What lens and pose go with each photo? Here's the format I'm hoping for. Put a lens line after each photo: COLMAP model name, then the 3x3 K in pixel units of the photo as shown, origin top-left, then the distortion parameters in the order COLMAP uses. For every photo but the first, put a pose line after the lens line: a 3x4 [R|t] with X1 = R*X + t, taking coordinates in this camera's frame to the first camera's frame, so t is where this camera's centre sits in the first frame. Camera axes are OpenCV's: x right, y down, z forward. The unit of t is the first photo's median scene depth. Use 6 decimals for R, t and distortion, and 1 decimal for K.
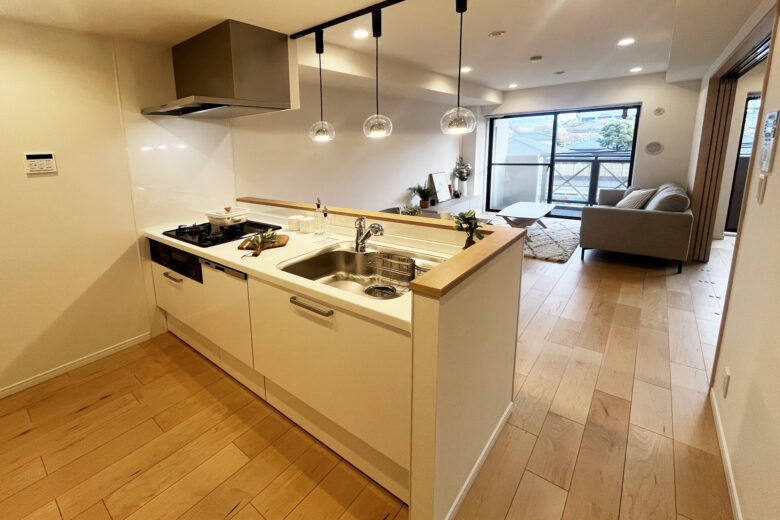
lens RADIAL K [[334.1, 0, 388.8], [0, 334.1, 224.6], [0, 0, 1]] dist [-0.002493, 0.000224]
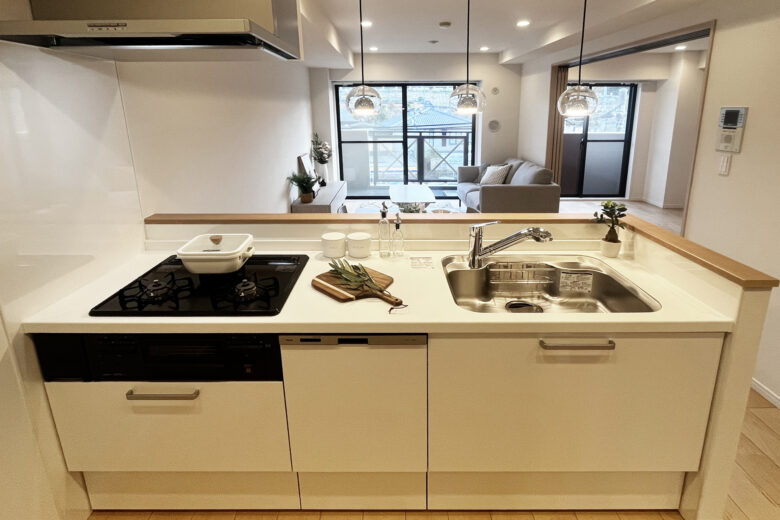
lens RADIAL K [[404.8, 0, 400.9], [0, 404.8, 242.3], [0, 0, 1]] dist [0.002893, 0.000948]
pose [[0.792806, -0.155178, 0.589389, -0.357134], [0.112758, 0.987695, 0.108372, -0.045031], [-0.598953, -0.019460, 0.800548, 0.168640]]
